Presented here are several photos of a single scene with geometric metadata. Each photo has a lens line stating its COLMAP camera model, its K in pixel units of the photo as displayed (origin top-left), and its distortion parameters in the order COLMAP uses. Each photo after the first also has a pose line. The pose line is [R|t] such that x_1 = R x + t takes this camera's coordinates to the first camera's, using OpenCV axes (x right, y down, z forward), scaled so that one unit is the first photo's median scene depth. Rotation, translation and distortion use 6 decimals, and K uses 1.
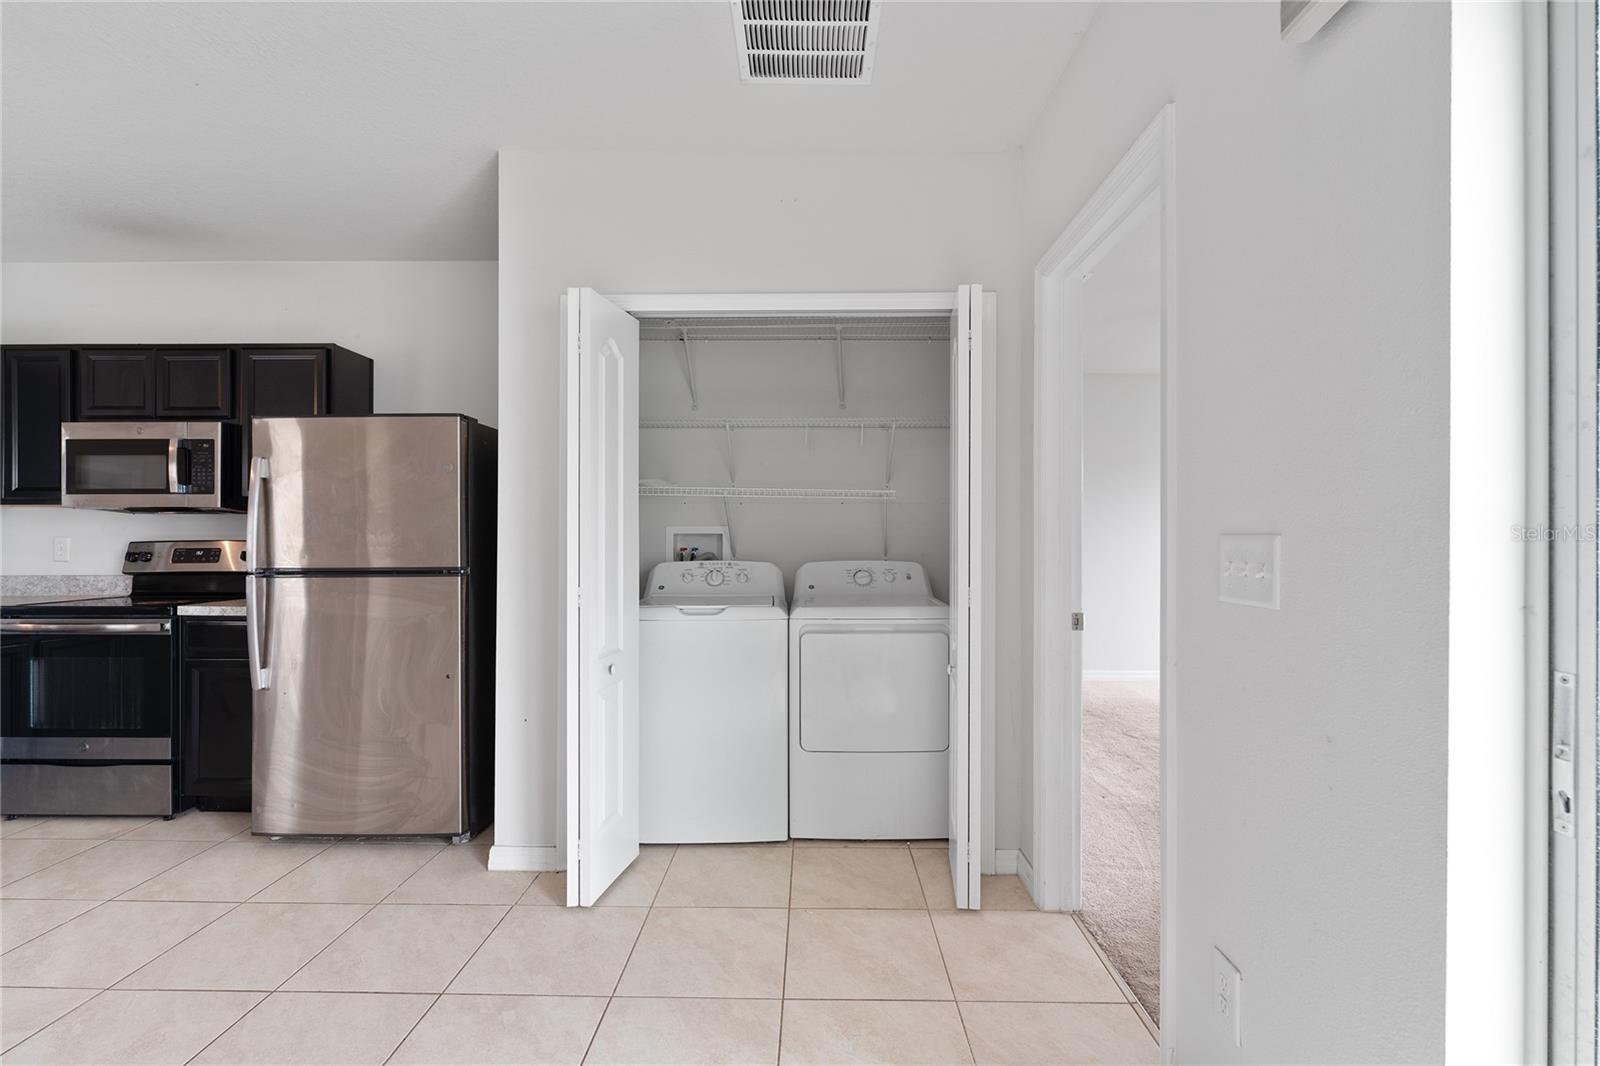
lens RADIAL K [[705.8, 0, 805.7], [0, 705.8, 532.5], [0, 0, 1]] dist [0.000443, -0.001747]
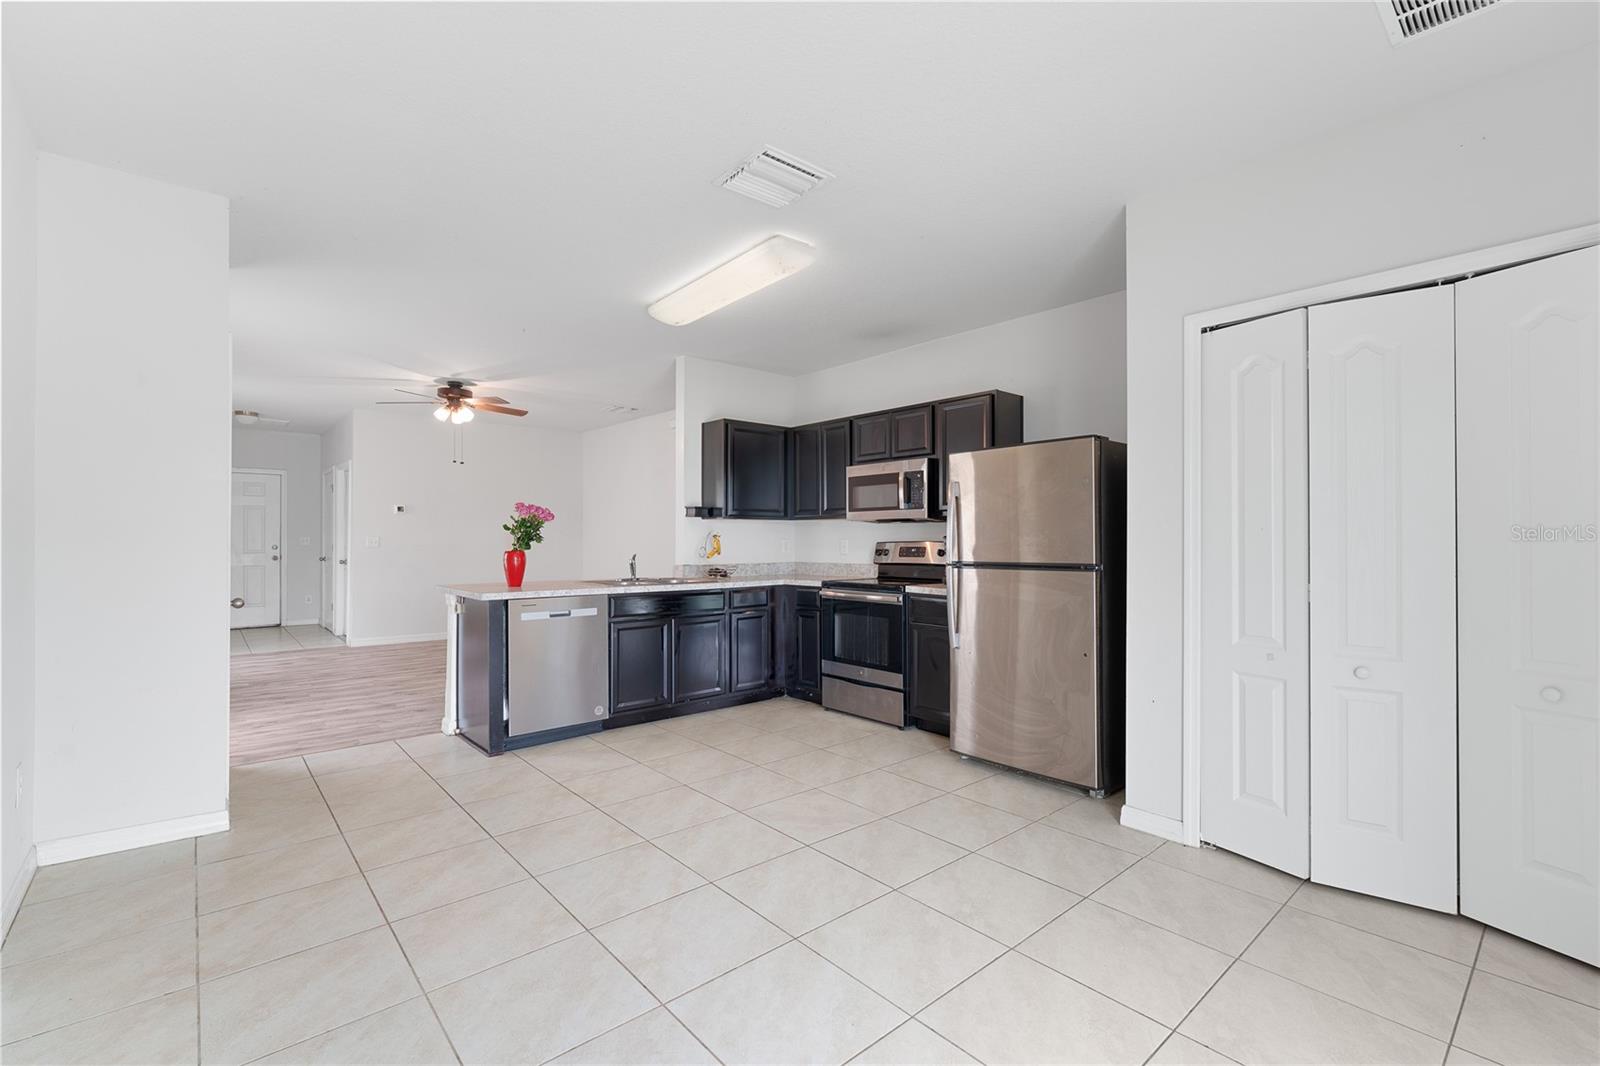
lens RADIAL K [[705.8, 0, 804.3], [0, 705.8, 533.9], [0, 0, 1]] dist [0.000443, -0.001747]
pose [[0.674826, -0.005481, -0.737957, 0.053837], [0.001914, 0.999982, -0.005677, 0.004299], [0.737974, 0.002419, 0.674824, -0.154079]]
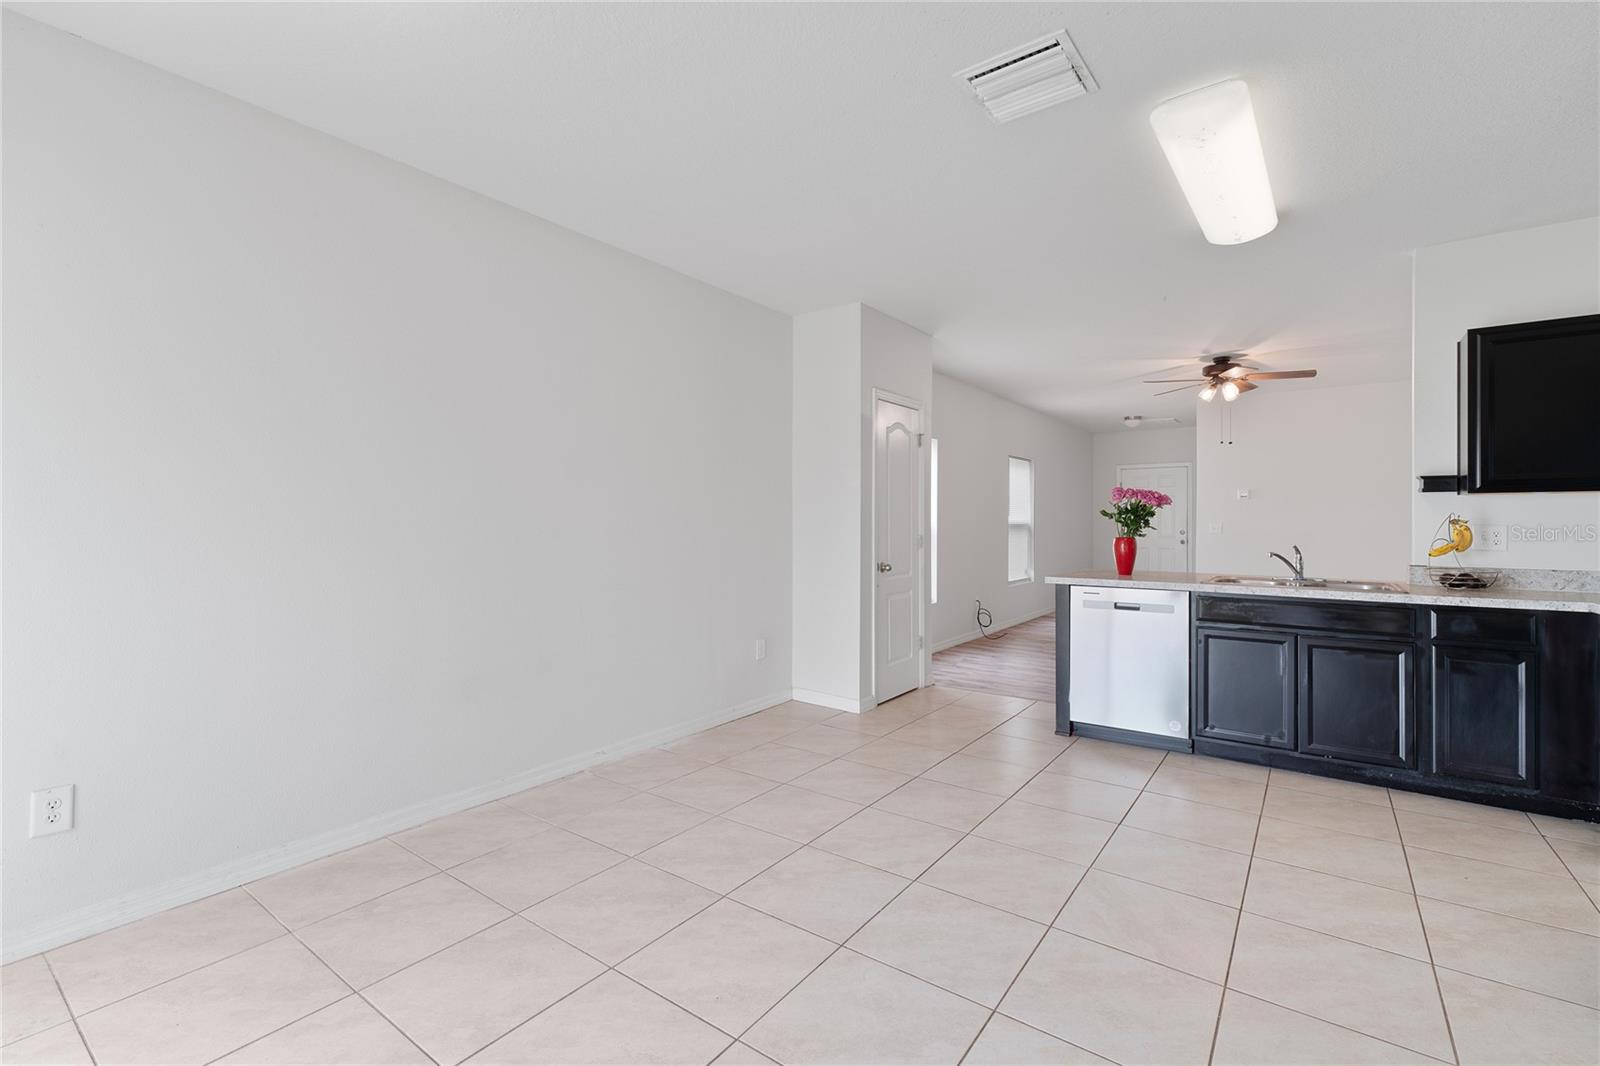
lens RADIAL K [[705.8, 0, 793.1], [0, 705.8, 527.7], [0, 0, 1]] dist [0.000443, -0.001747]
pose [[-0.583387, 0.004538, -0.812181, 0.101098], [0.001777, 0.999989, 0.004312, 0.002038], [0.812192, 0.001072, -0.583389, 0.716240]]
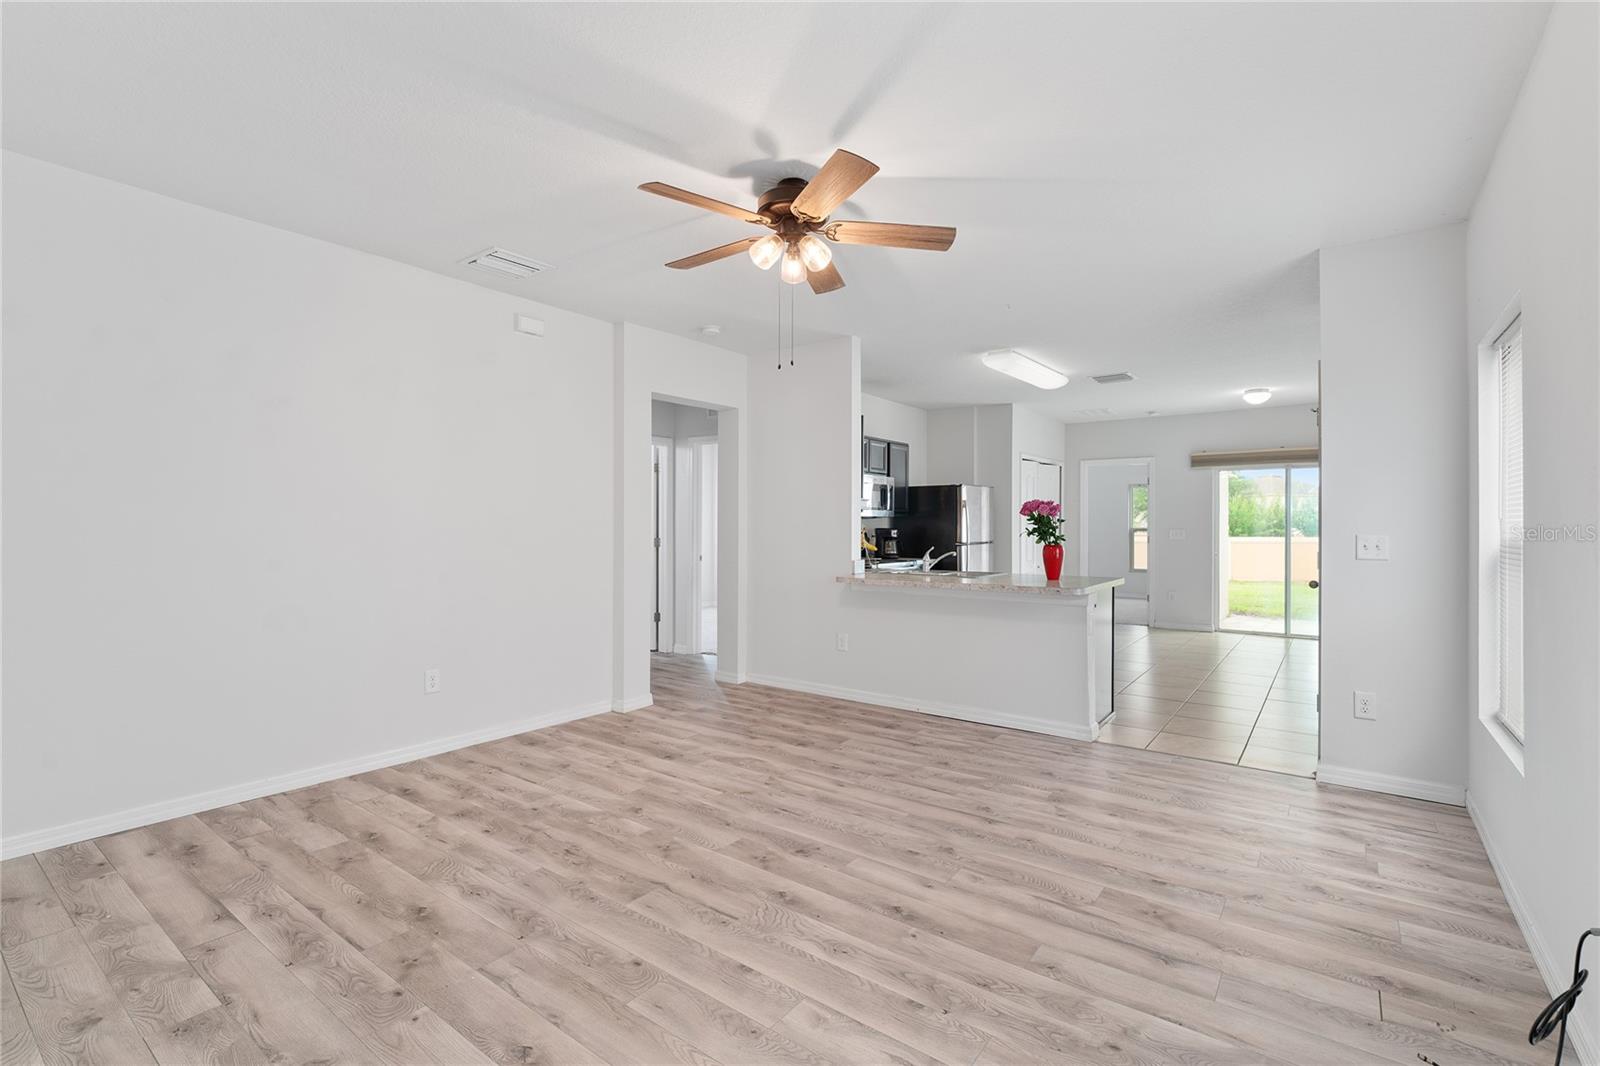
lens RADIAL K [[705.8, 0, 796.7], [0, 705.8, 535.5], [0, 0, 1]] dist [0.000443, -0.001747]
pose [[0.591549, -0.010180, 0.806205, -3.091803], [-0.000833, 0.999912, 0.013237, -0.012910], [-0.806269, -0.008502, 0.591488, -0.056517]]
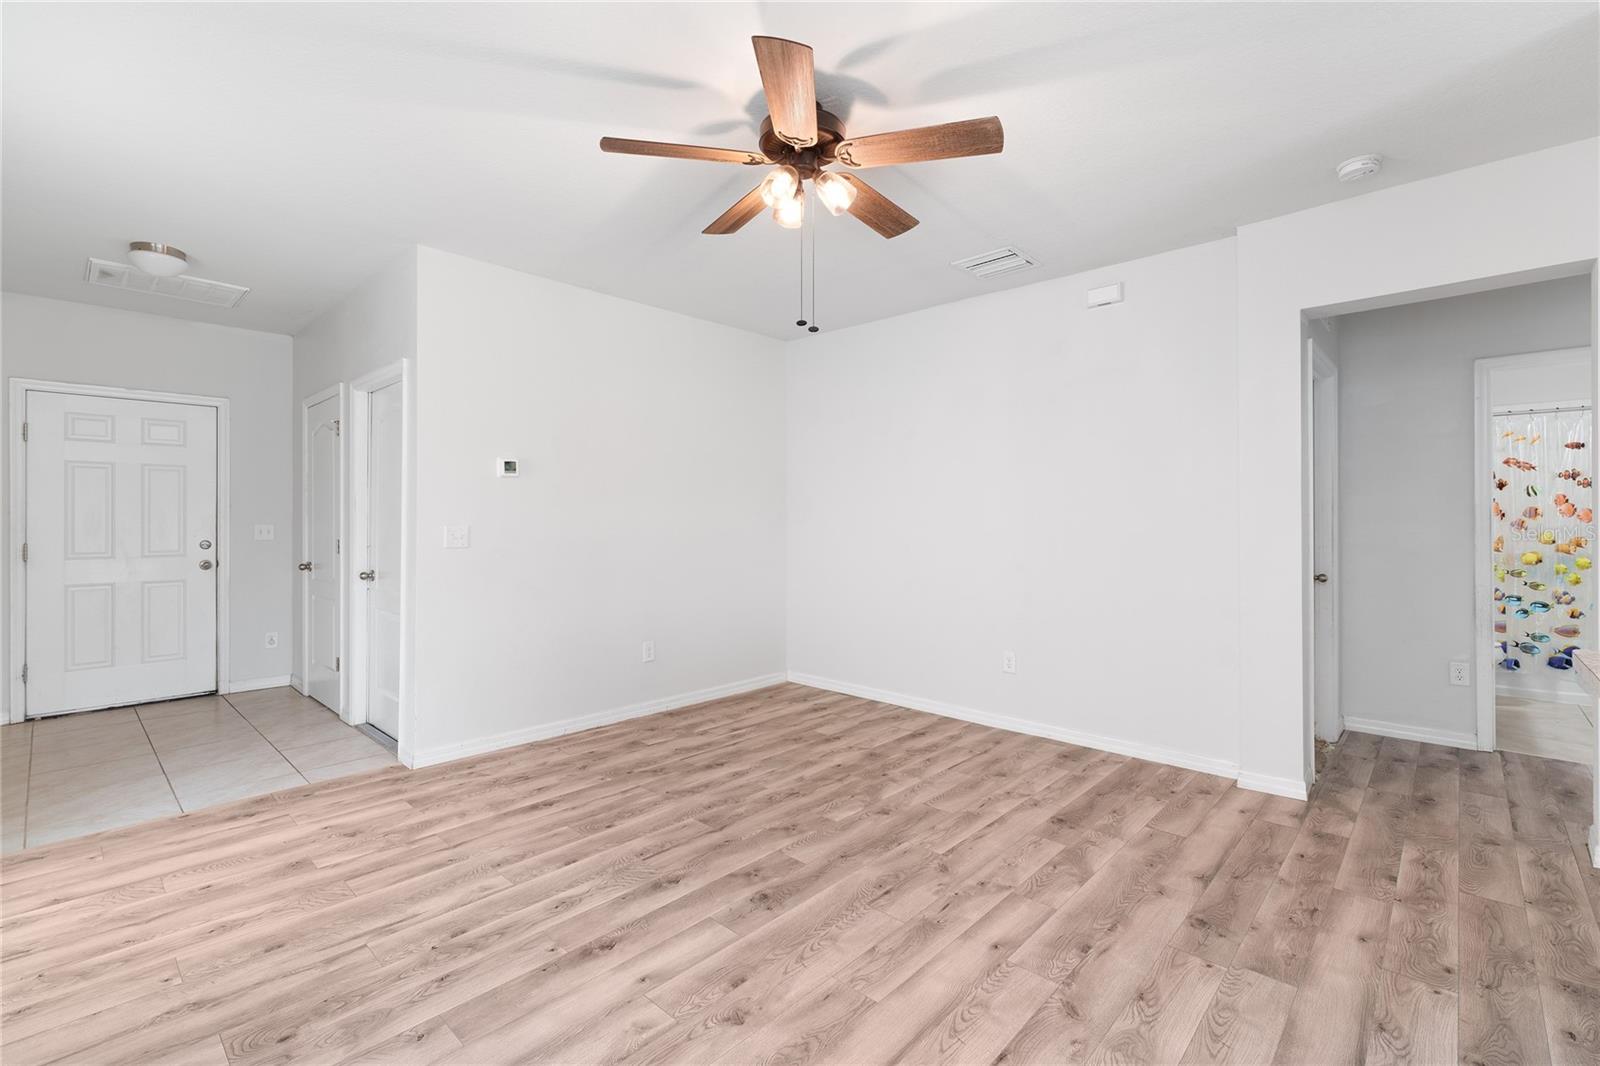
lens RADIAL K [[705.8, 0, 806.4], [0, 705.8, 522.1], [0, 0, 1]] dist [0.000443, -0.001747]
pose [[0.749808, -0.002054, -0.661653, -1.769327], [0.002543, 0.999997, -0.000222, -0.006634], [0.661651, -0.001516, 0.749810, -0.078681]]
